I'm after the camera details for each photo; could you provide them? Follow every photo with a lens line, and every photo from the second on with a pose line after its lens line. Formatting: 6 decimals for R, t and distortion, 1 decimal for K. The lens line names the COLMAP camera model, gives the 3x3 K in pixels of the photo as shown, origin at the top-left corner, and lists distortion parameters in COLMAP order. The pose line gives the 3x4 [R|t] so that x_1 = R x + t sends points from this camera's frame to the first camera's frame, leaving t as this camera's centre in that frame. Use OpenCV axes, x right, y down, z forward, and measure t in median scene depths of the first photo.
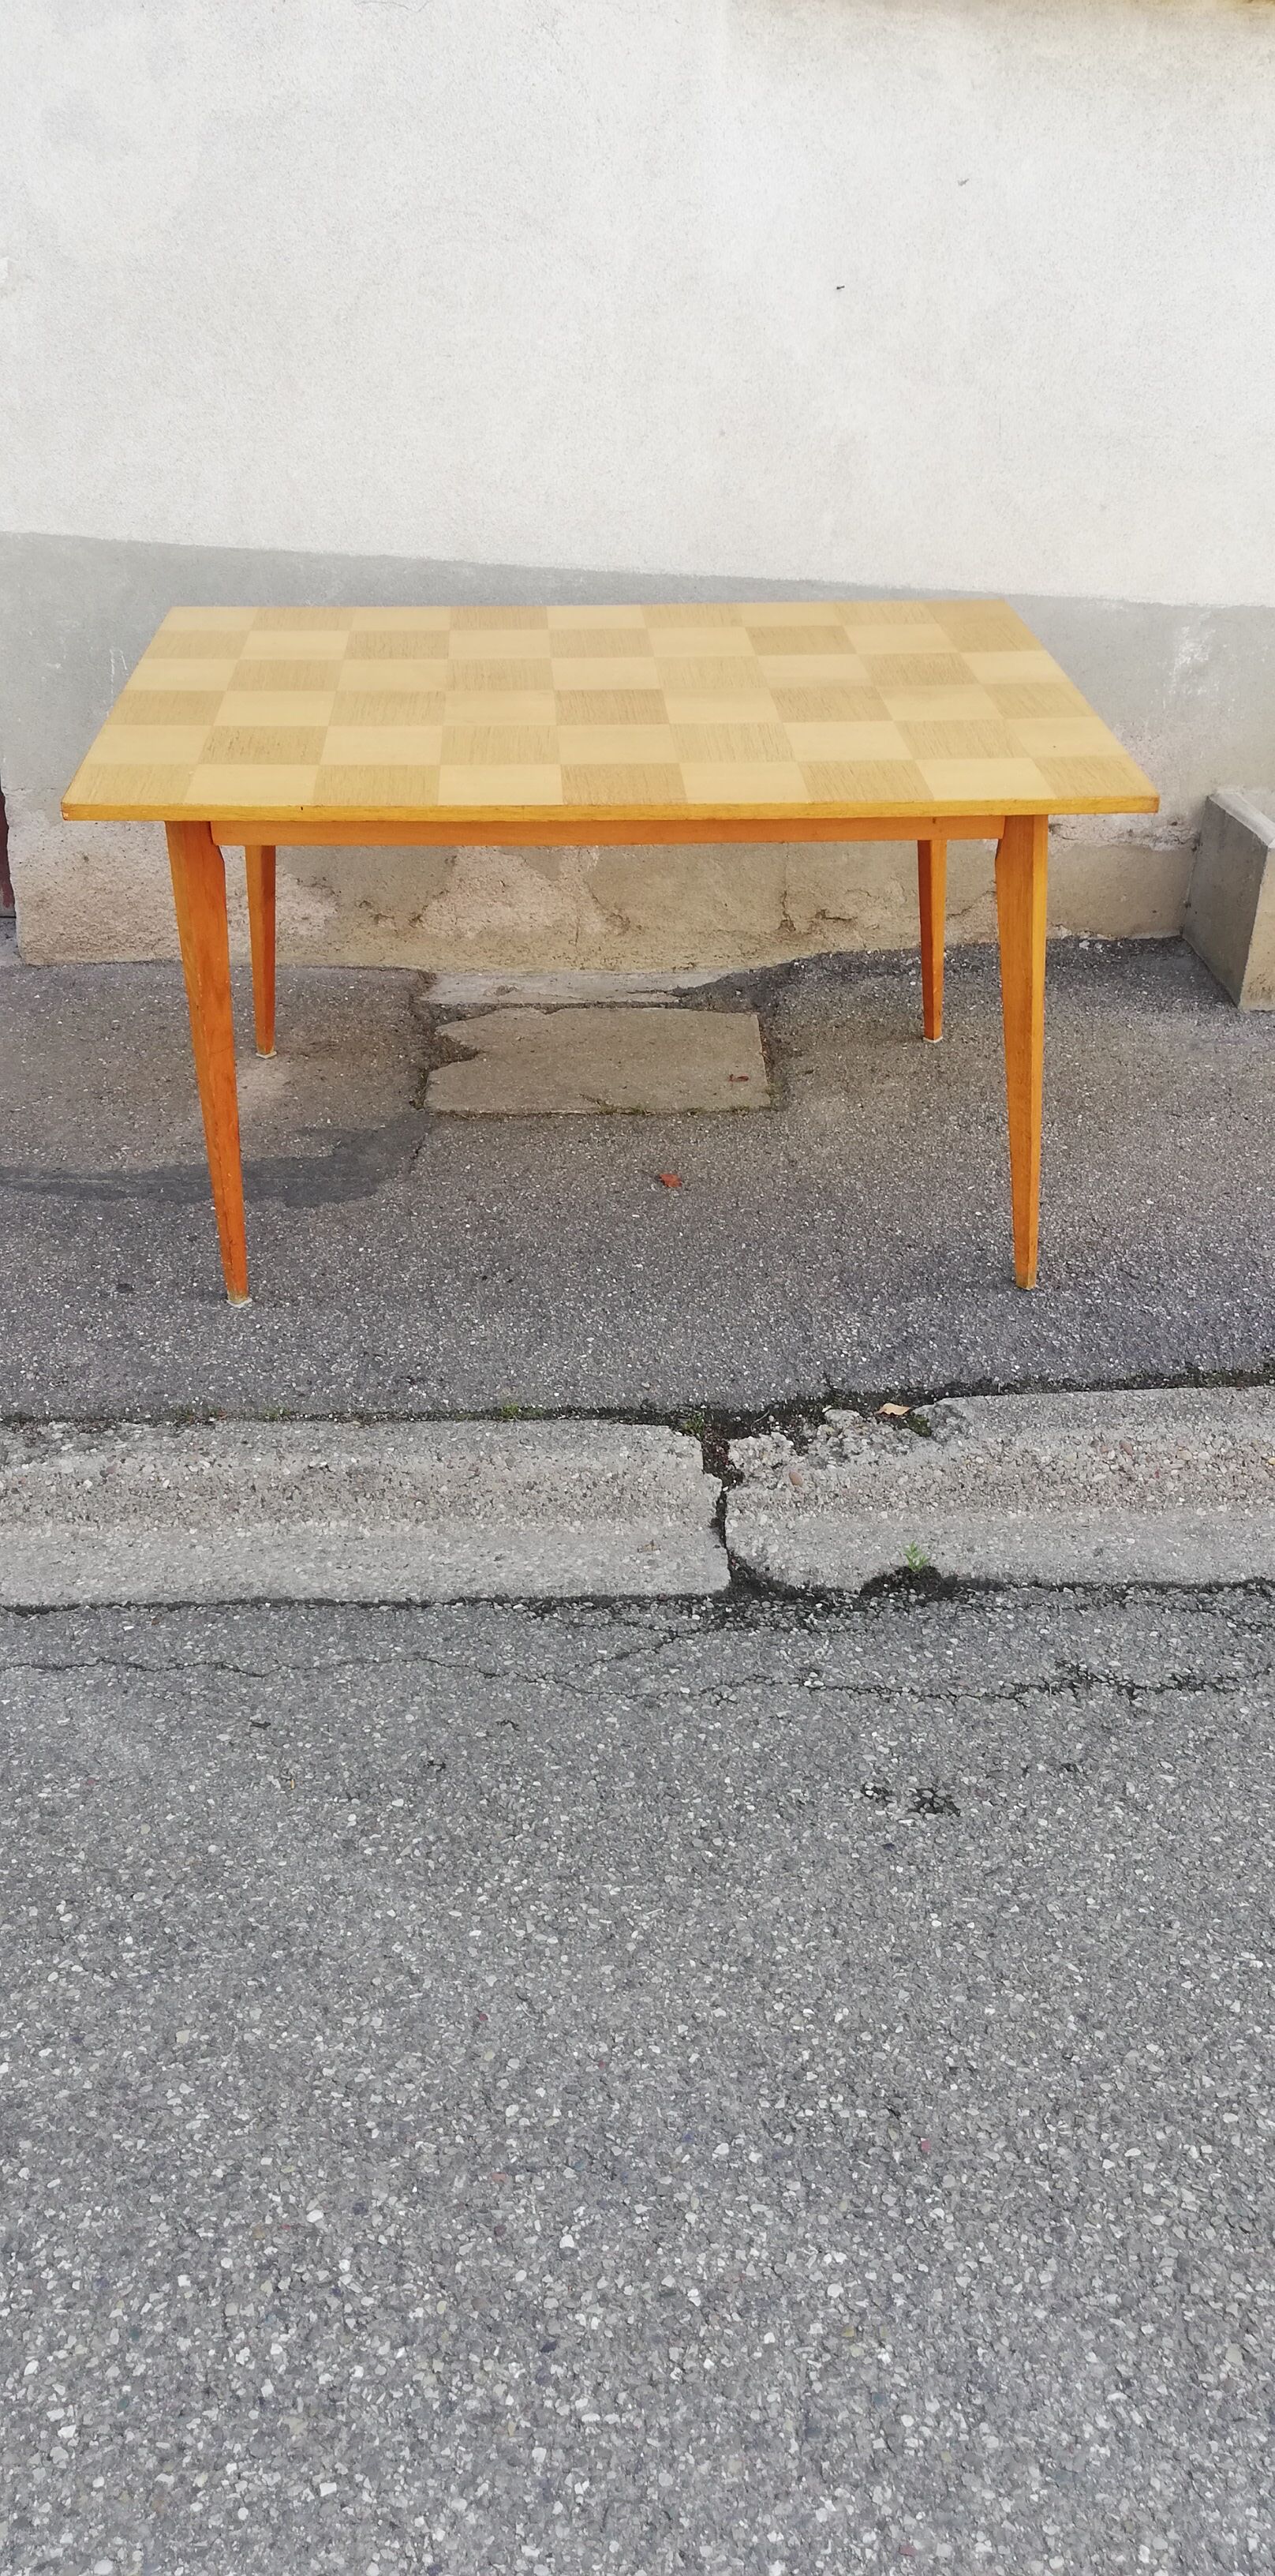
lens RADIAL K [[1927.5, 0, 638.3], [0, 1927.5, 1283.8], [0, 0, 1]] dist [0.078416, -0.113772]
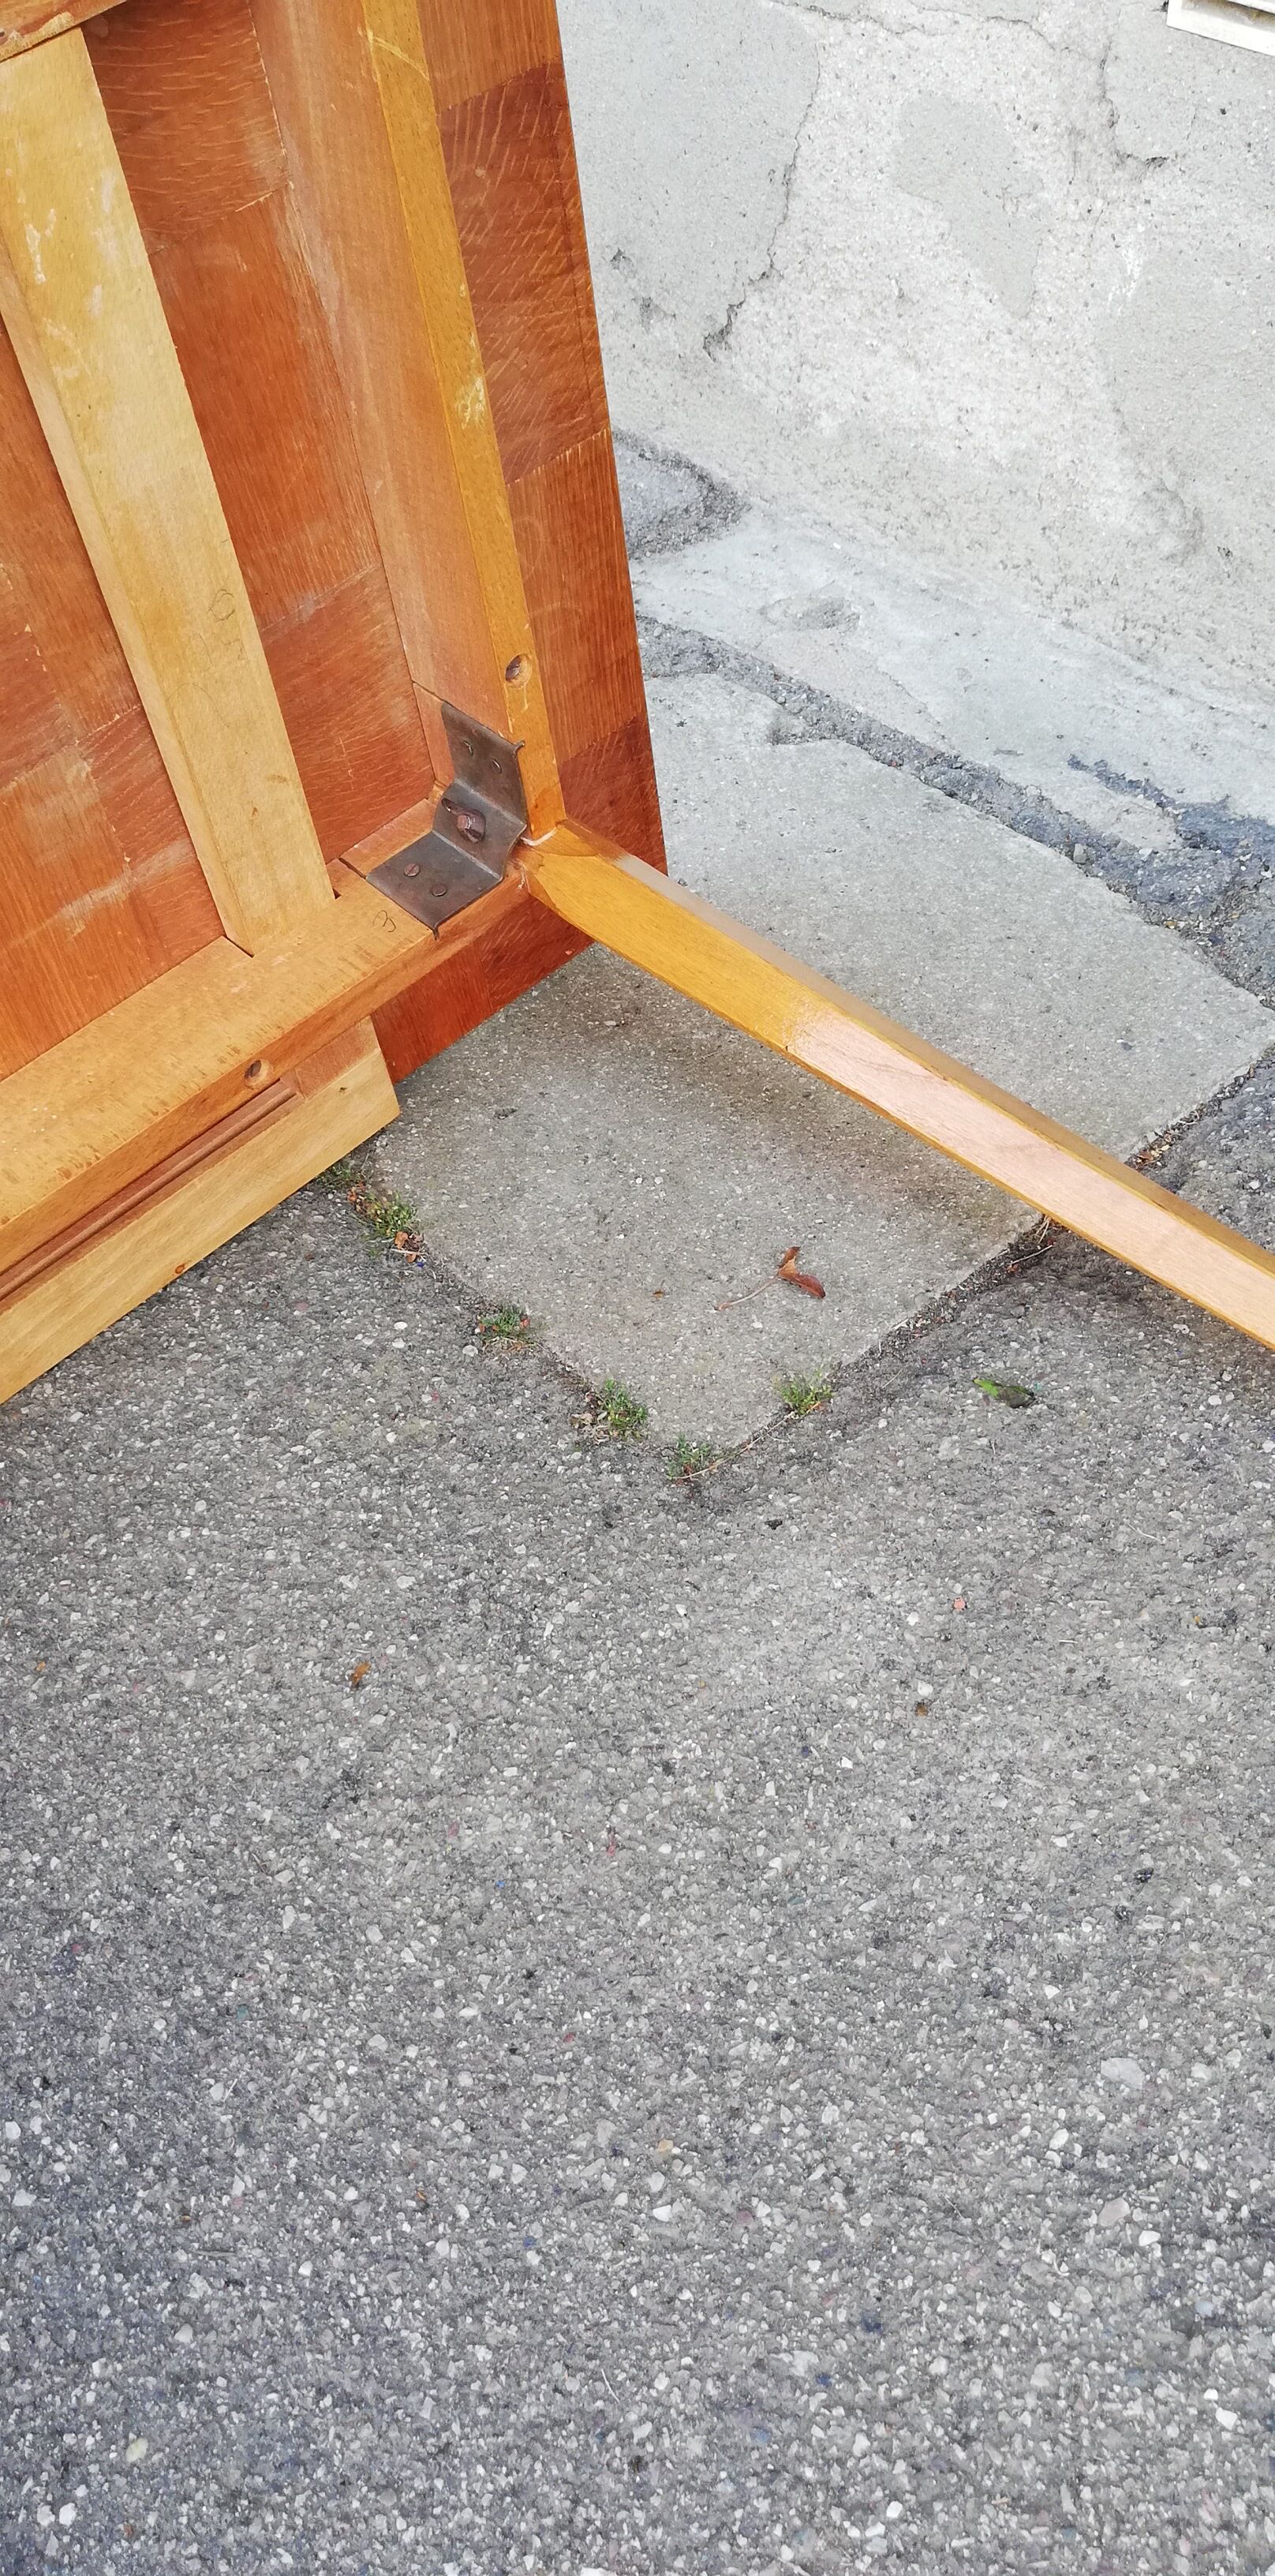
lens RADIAL K [[1924.5, 0, 662.4], [0, 1924.5, 1295.1], [0, 0, 1]] dist [0.059618, -0.098355]
pose [[0.620995, 0.535376, -0.572484, 0.263914], [-0.290986, 0.835654, 0.465843, -0.301851], [0.727800, -0.122701, 0.674724, 1.075288]]
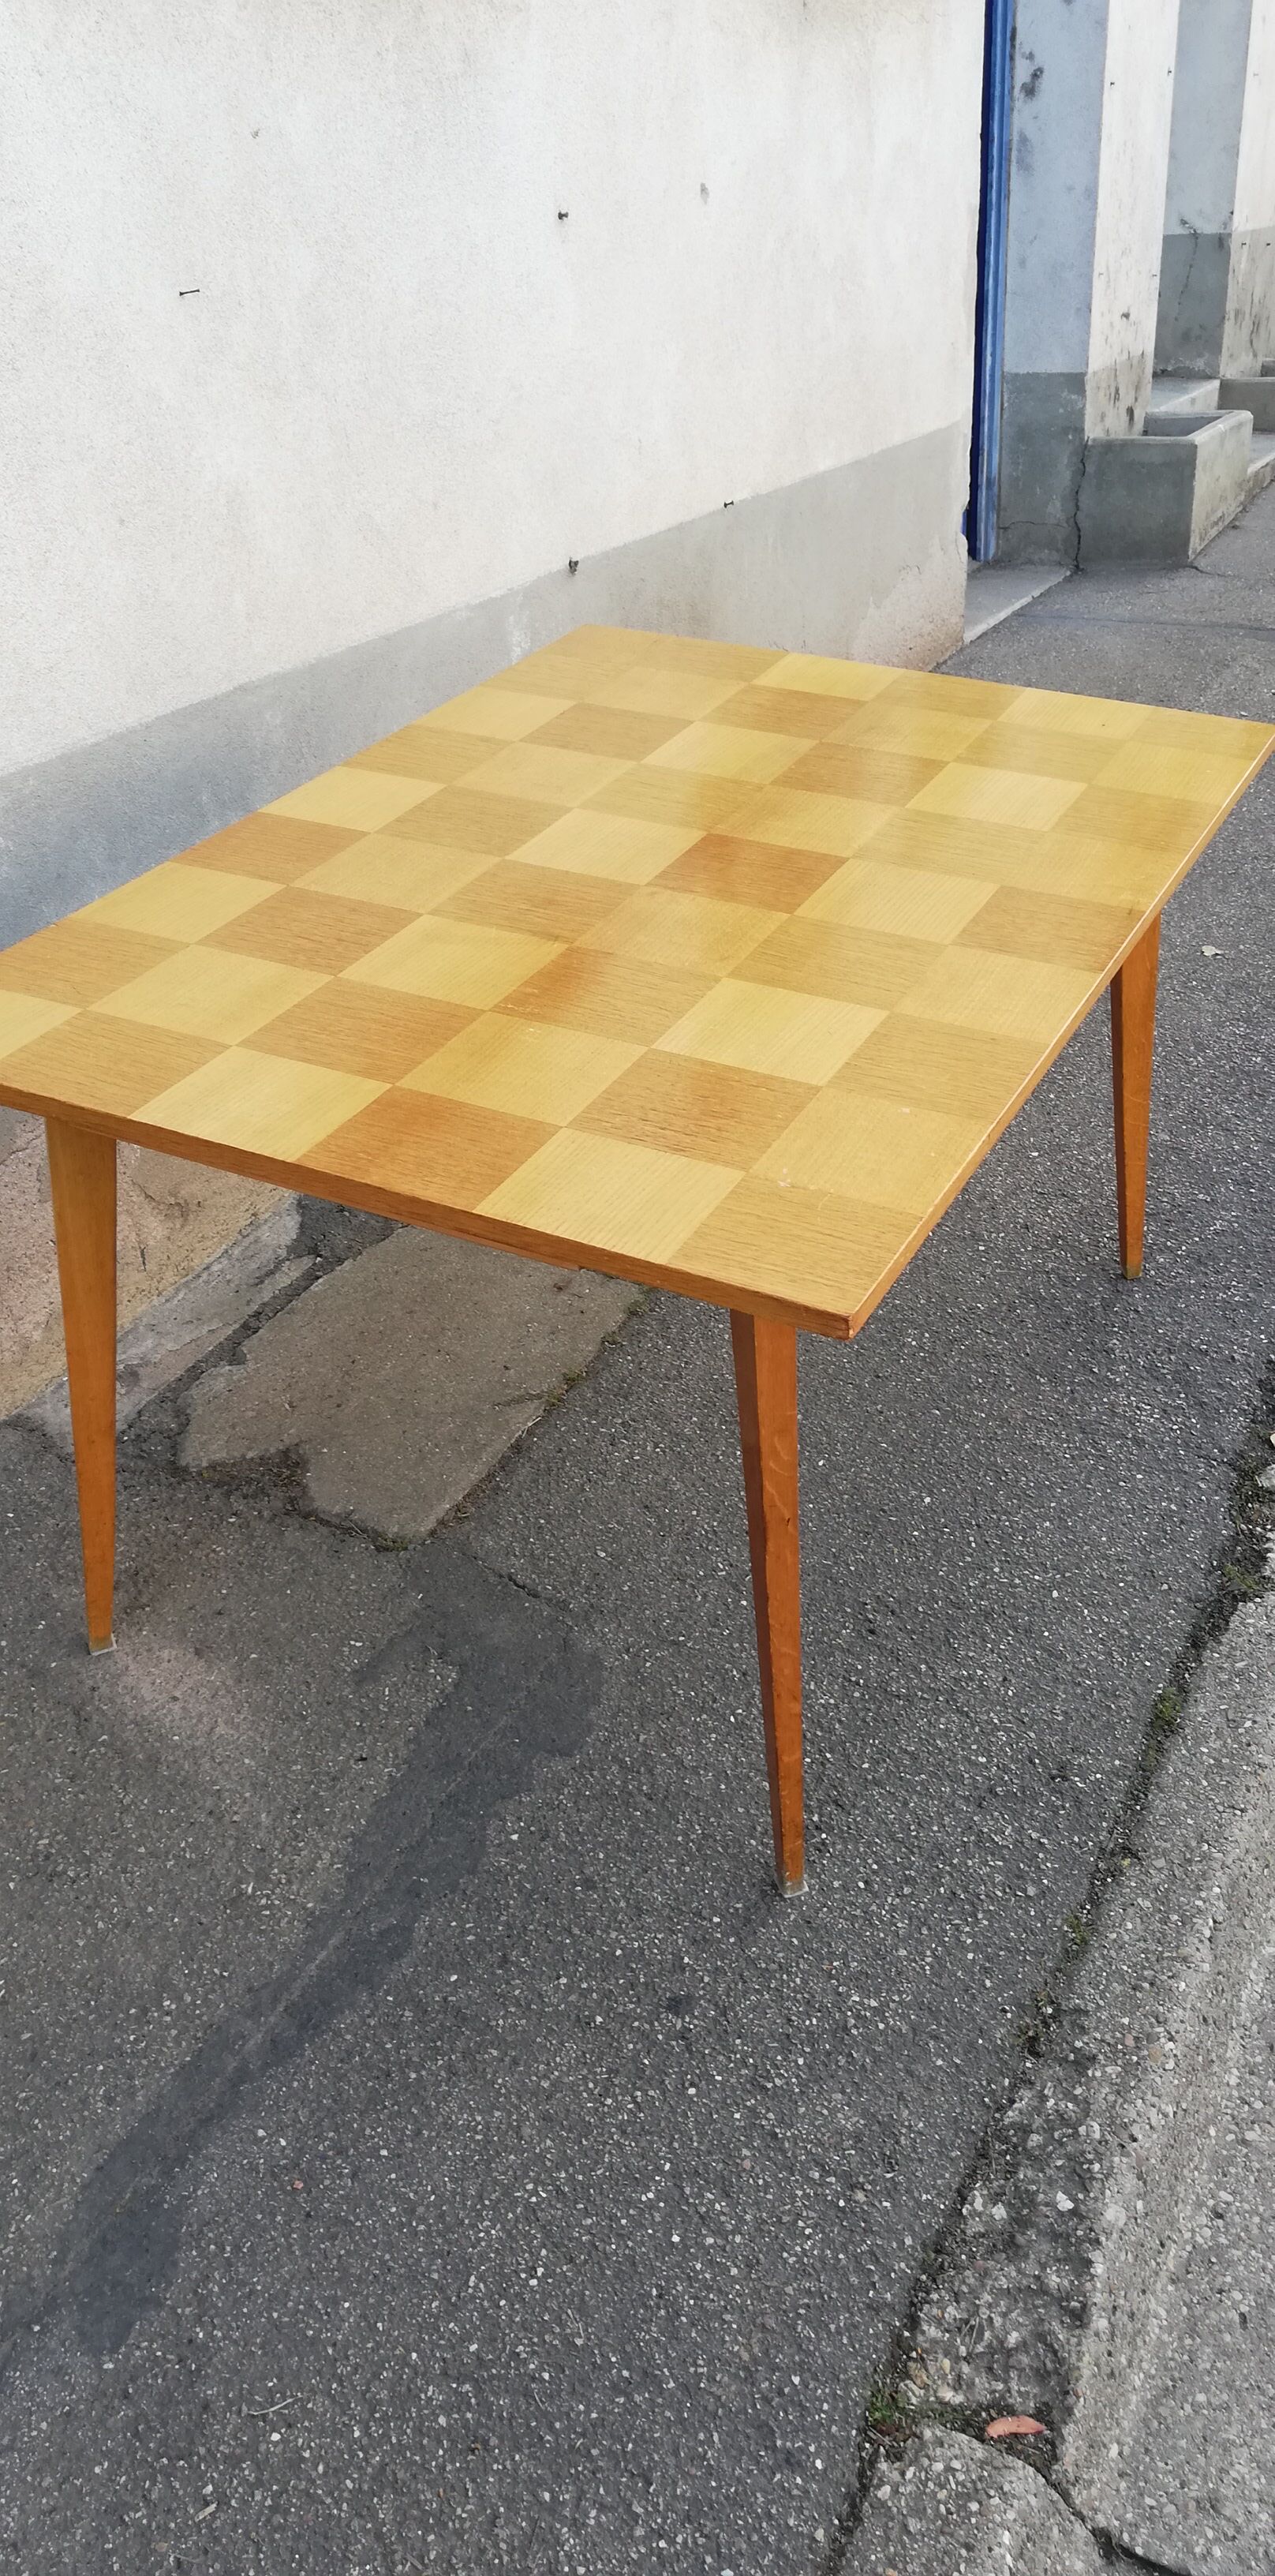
lens RADIAL K [[1952.2, 0, 637.5], [0, 1952.2, 1288.0], [0, 0, 1]] dist [0.069034, -0.096538]
pose [[0.502821, -0.501466, 0.704061, -0.661349], [0.485649, 0.837699, 0.249812, -0.388004], [-0.715063, 0.216316, 0.664749, 0.604733]]
